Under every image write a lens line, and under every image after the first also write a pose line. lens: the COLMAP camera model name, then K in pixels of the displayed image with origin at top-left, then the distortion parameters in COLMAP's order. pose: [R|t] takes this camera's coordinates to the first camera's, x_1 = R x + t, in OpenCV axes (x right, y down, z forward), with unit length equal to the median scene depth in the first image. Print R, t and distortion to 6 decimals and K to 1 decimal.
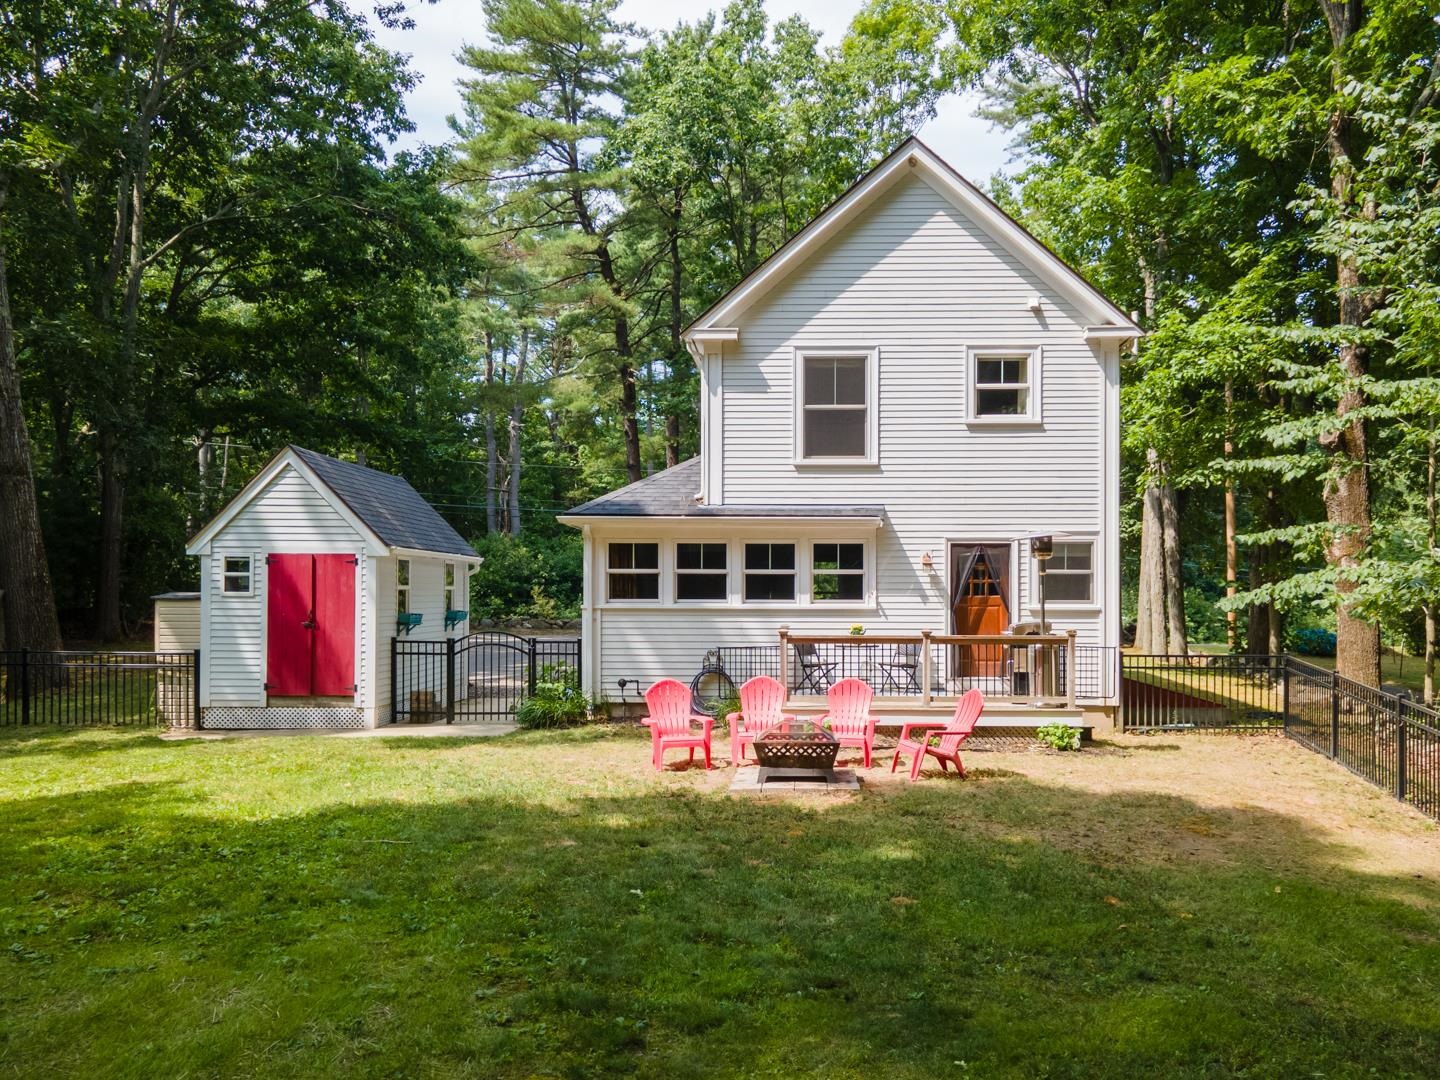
lens RADIAL K [[1168.1, 0, 799.1], [0, 1168.1, 604.8], [0, 0, 1]] dist [0.046104, -0.000033]
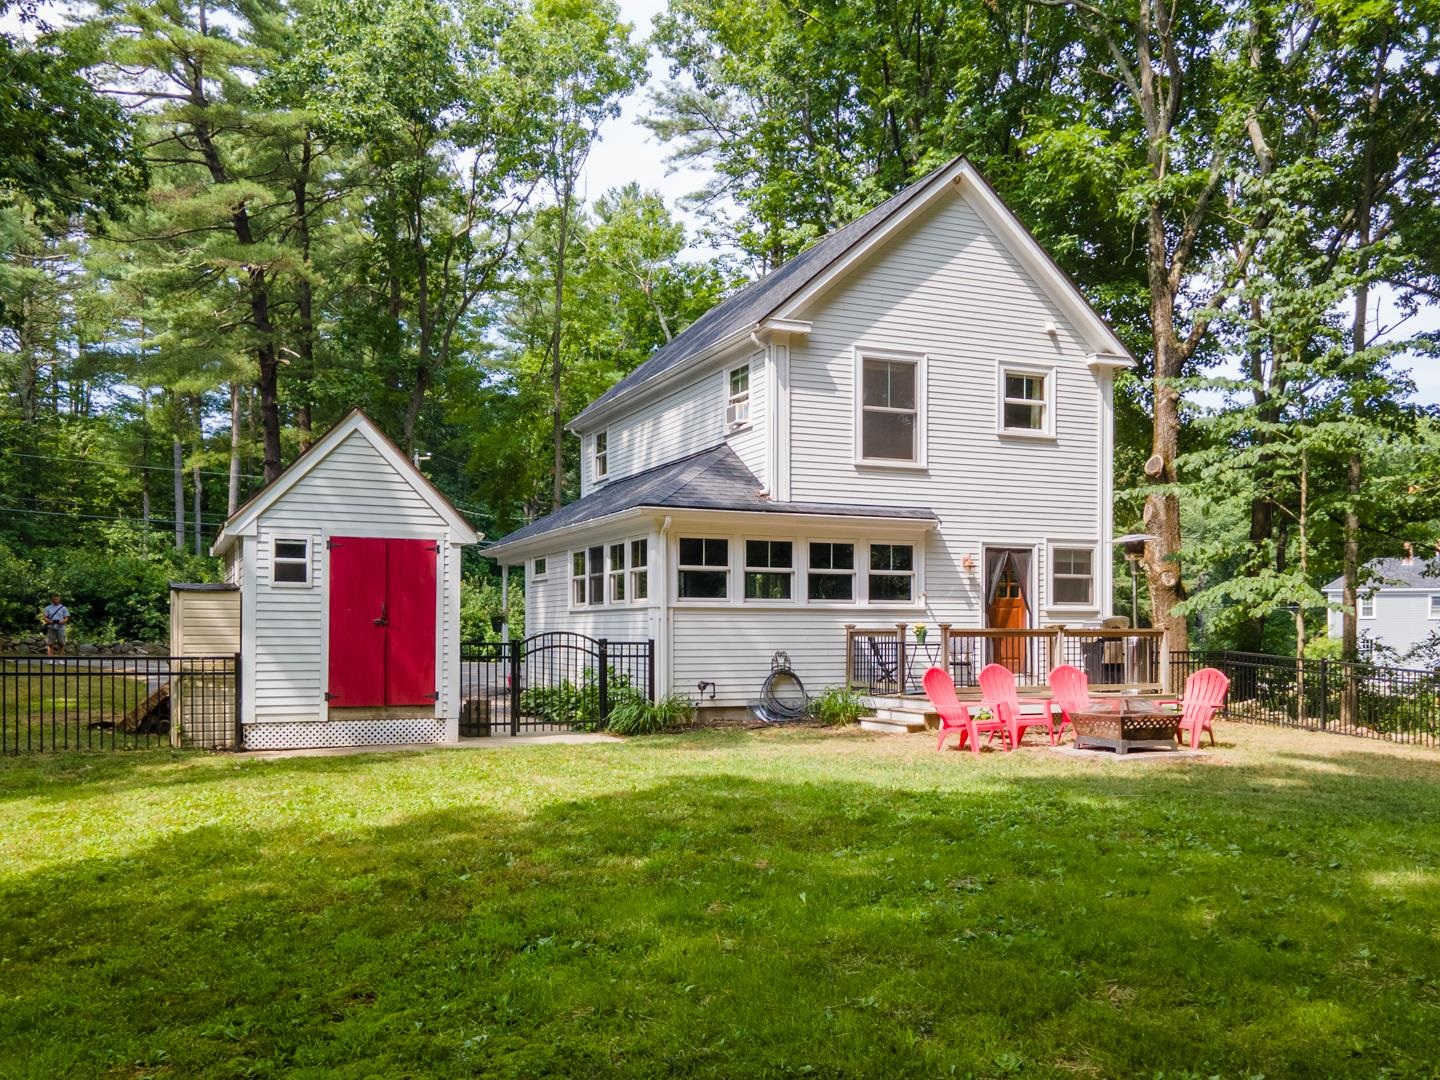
lens RADIAL K [[1255.5, 0, 722.1], [0, 1255.5, 651.4], [0, 0, 1]] dist [0.044286, -0.008353]
pose [[0.904333, -0.007534, 0.426761, -0.569237], [0.005038, 0.999963, 0.006977, 0.032122], [-0.426797, -0.004159, 0.904338, 0.074406]]
